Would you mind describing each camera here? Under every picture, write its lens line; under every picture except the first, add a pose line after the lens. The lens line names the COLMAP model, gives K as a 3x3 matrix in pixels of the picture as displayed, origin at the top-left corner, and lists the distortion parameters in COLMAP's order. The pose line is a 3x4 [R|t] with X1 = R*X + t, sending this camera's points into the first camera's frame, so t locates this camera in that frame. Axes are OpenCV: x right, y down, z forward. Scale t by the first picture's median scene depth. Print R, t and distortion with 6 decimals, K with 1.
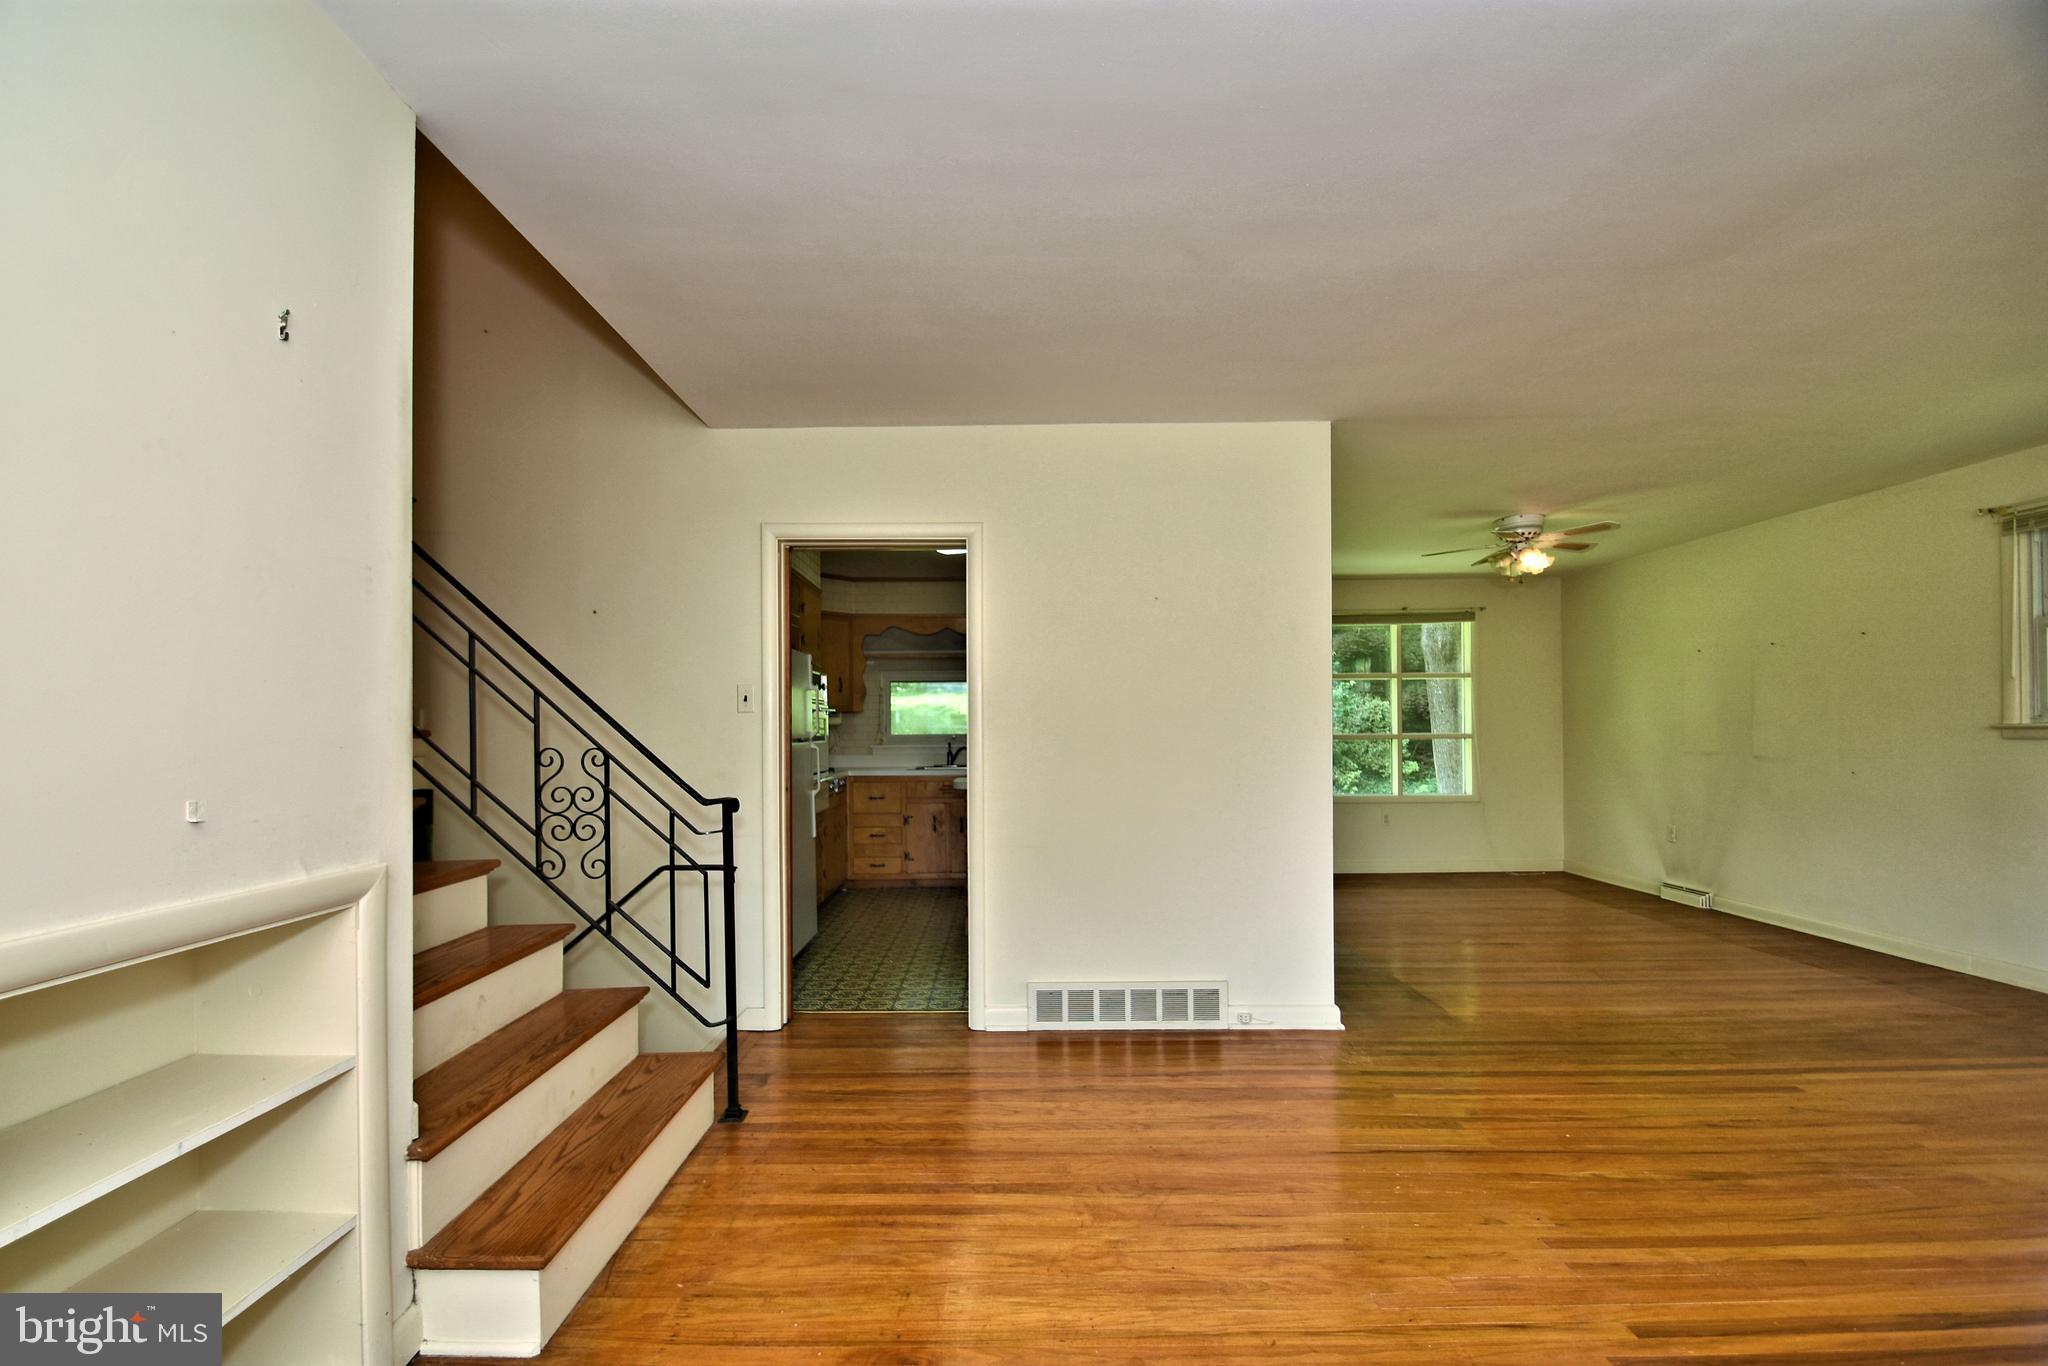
lens RADIAL K [[889.8, 0, 1005.5], [0, 889.8, 721.1], [0, 0, 1]] dist [0.012911, -0.017587]
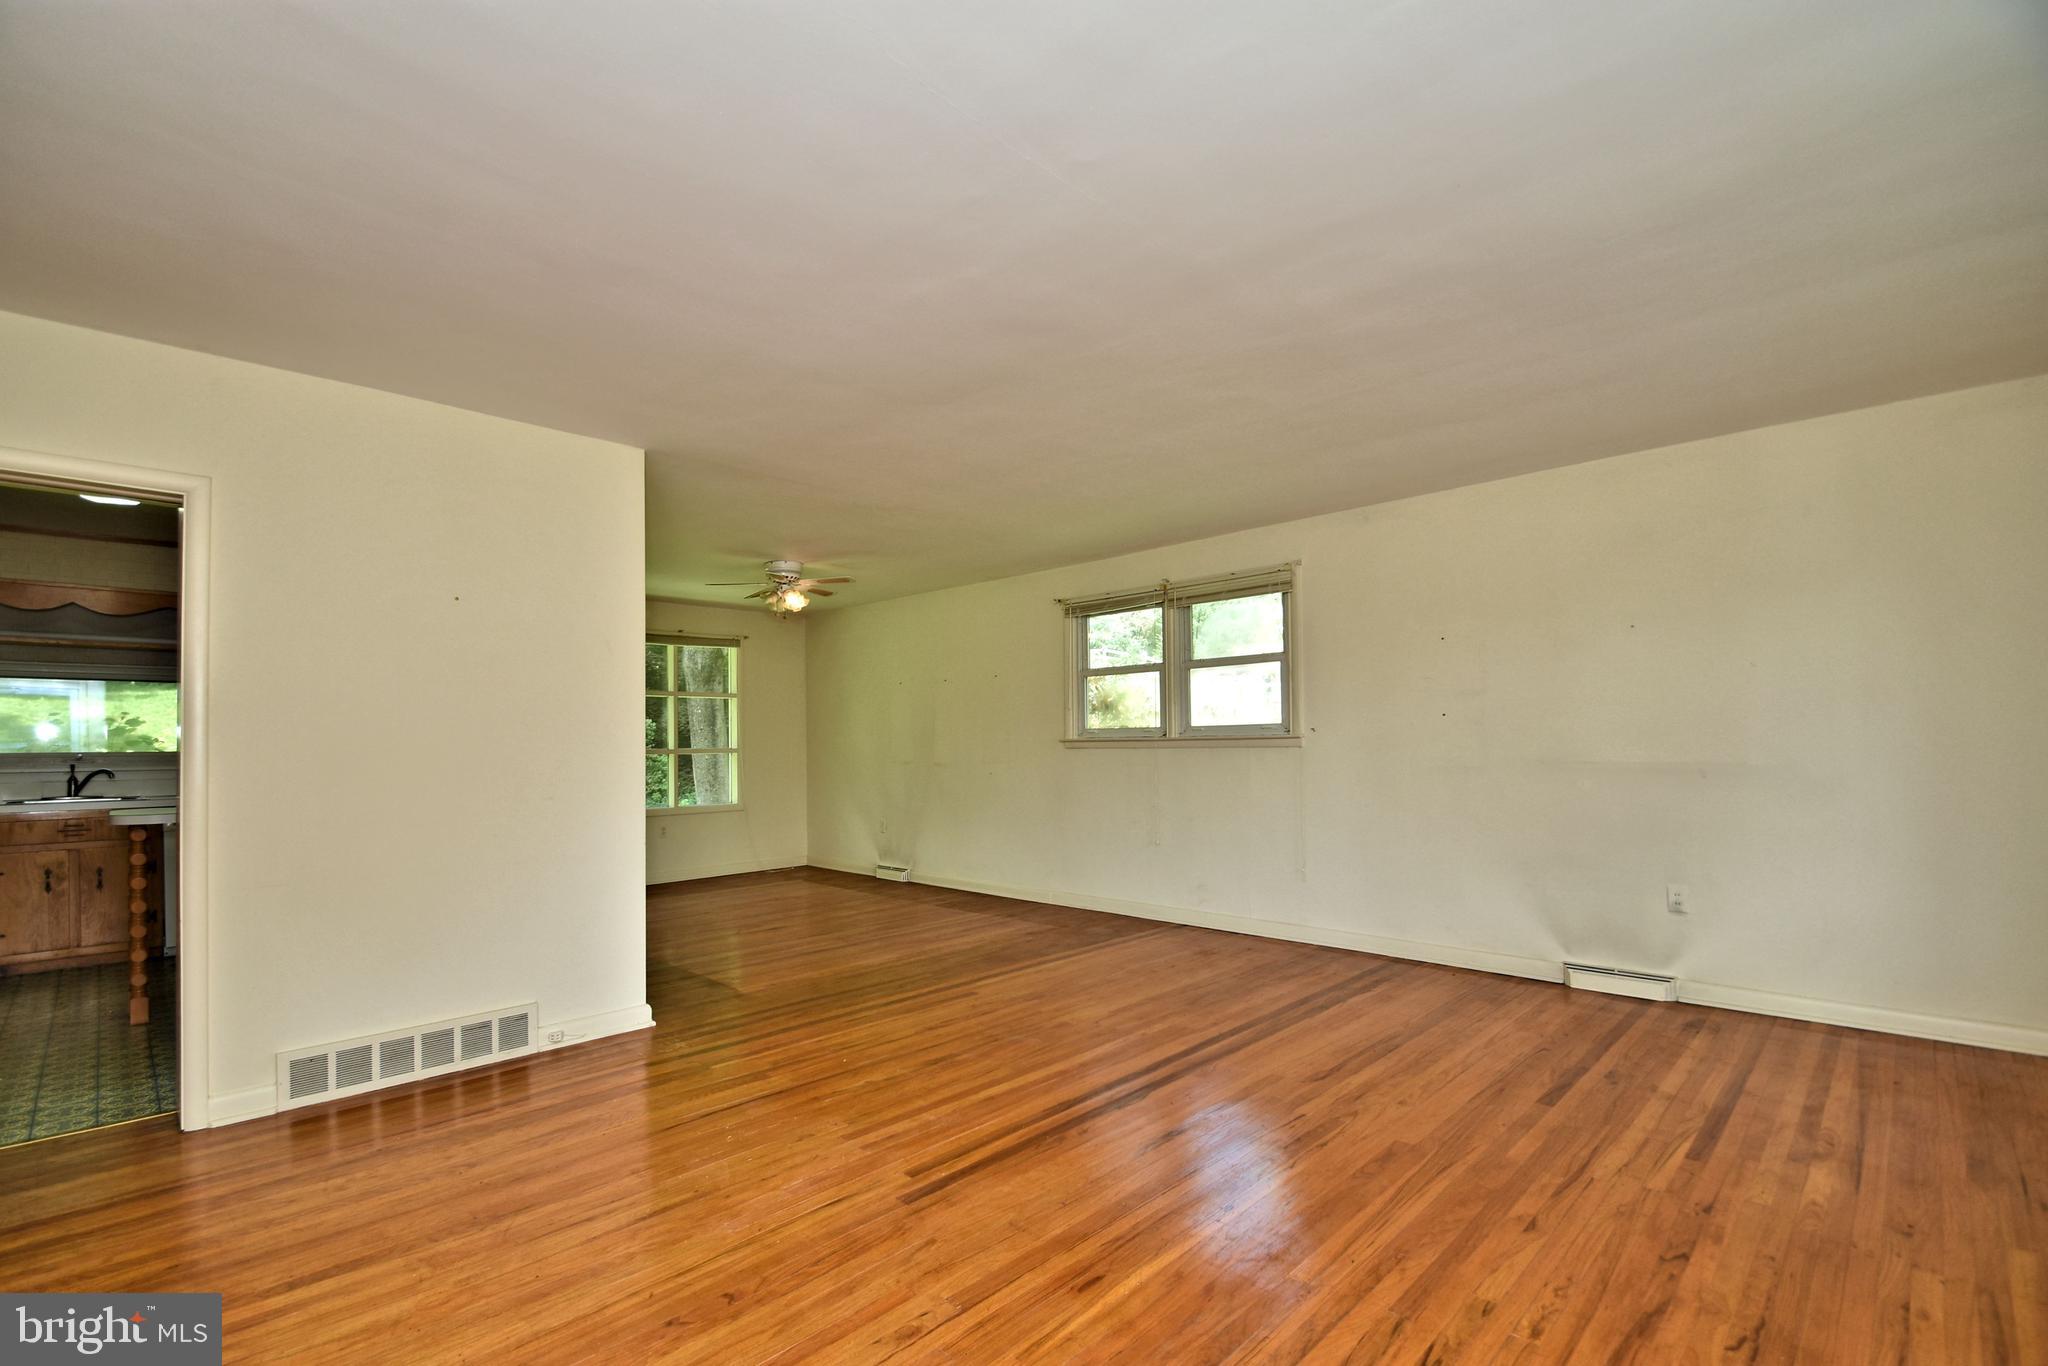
lens RADIAL K [[909.1, 0, 990.9], [0, 909.1, 724.4], [0, 0, 1]] dist [0.000786, -0.010627]
pose [[0.707936, 0.013196, 0.706154, -0.105003], [-0.001369, 0.999849, -0.017312, 0.006609], [-0.706276, 0.011289, 0.707847, -0.050206]]
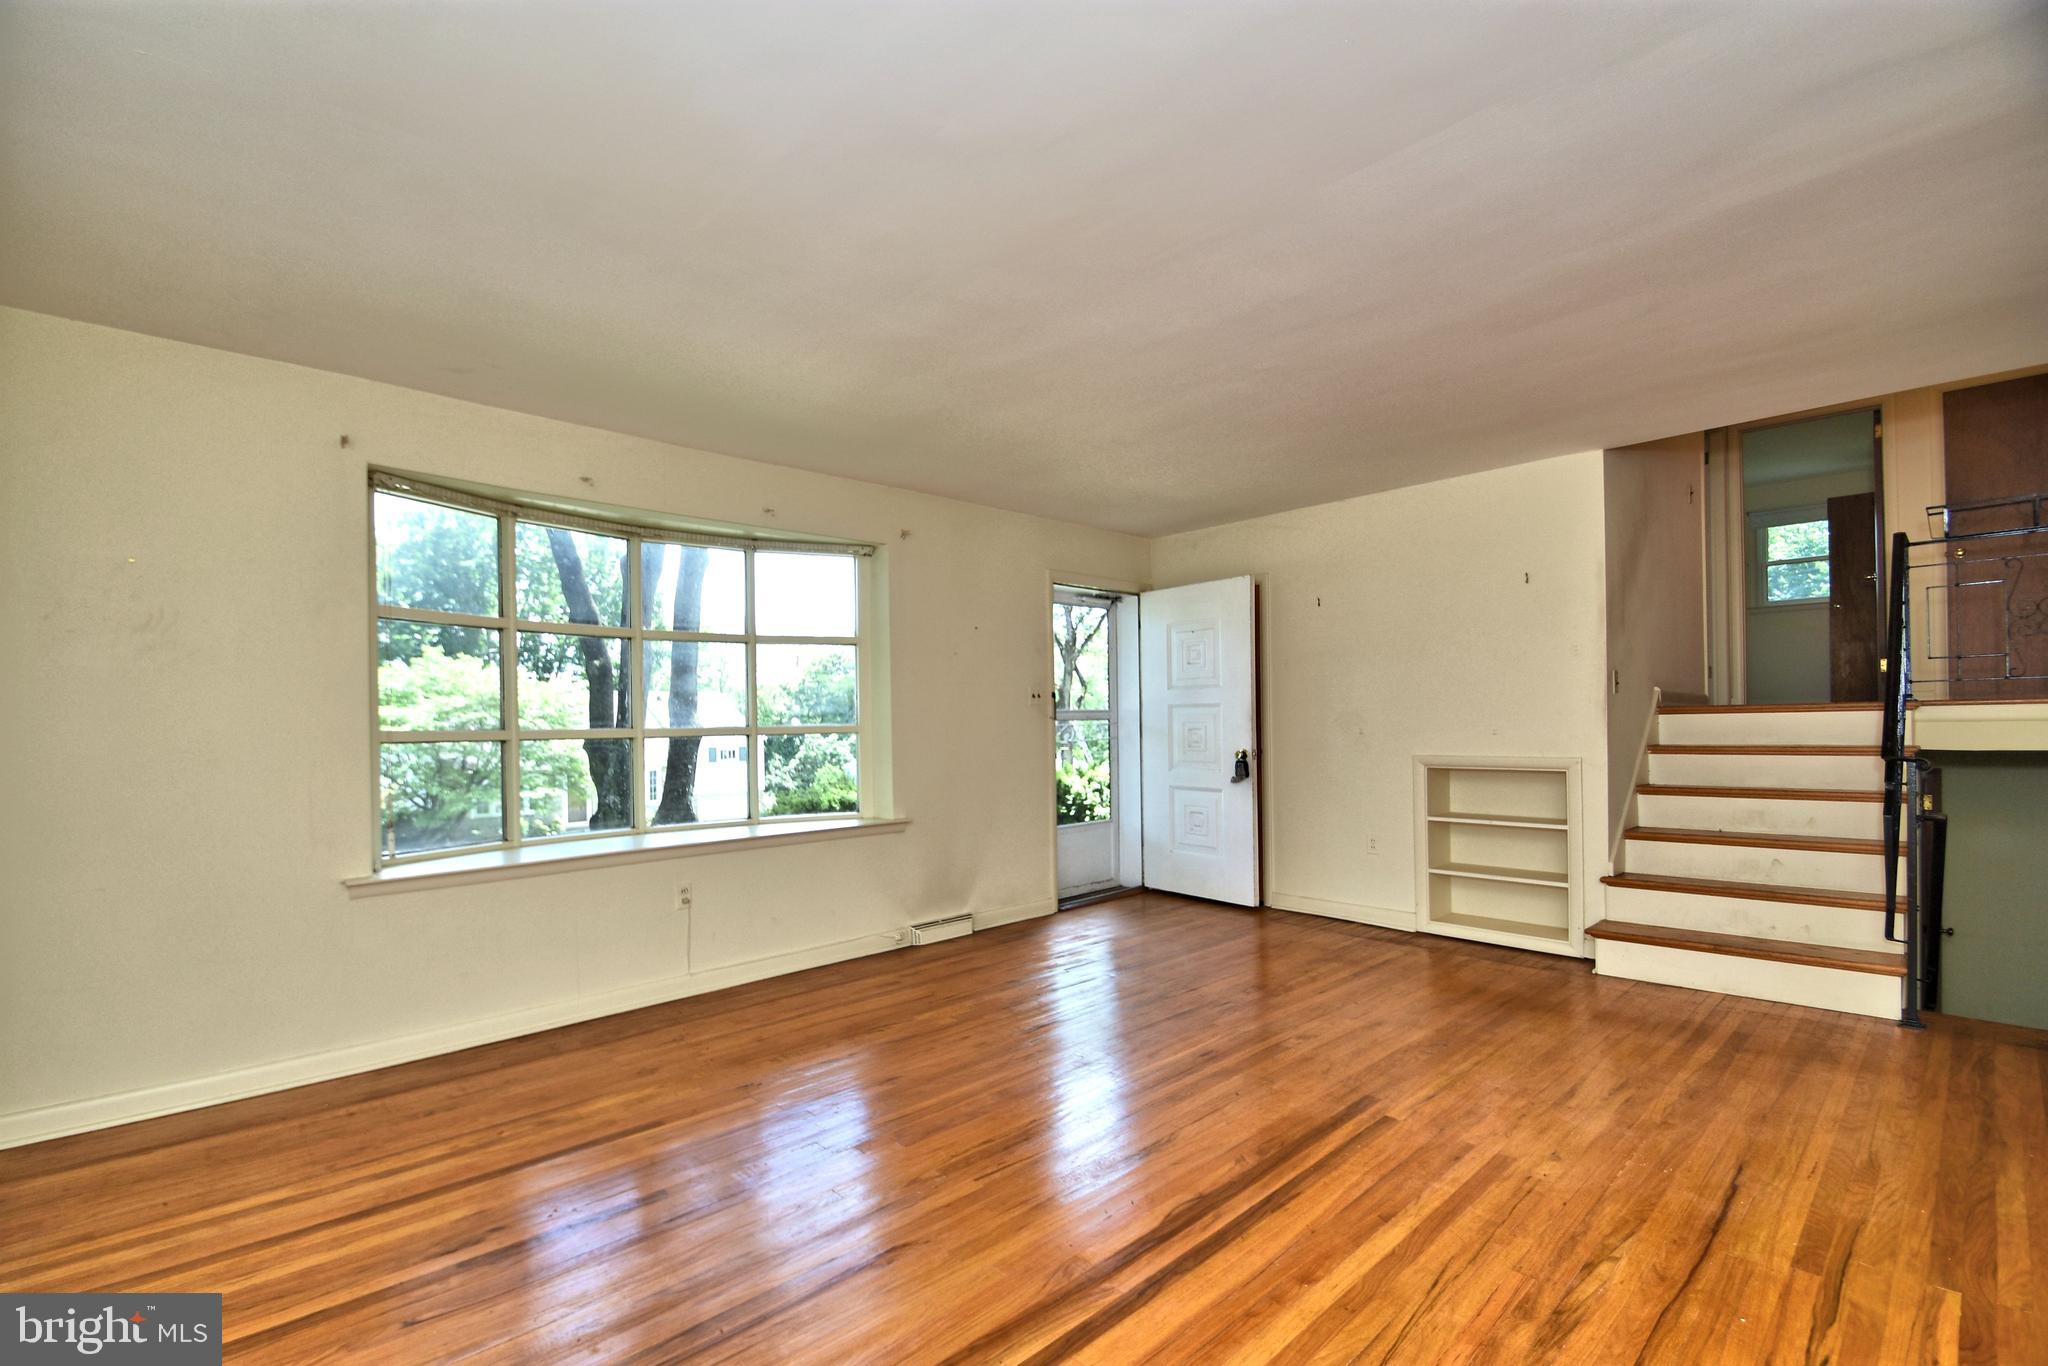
lens RADIAL K [[909.1, 0, 990.9], [0, 909.1, 724.4], [0, 0, 1]] dist [0.000786, -0.010627]
pose [[-0.735063, 0.024109, -0.677570, 1.108676], [0.030350, 0.999536, 0.002640, 0.001647], [0.677319, -0.018624, -0.735453, 0.837878]]
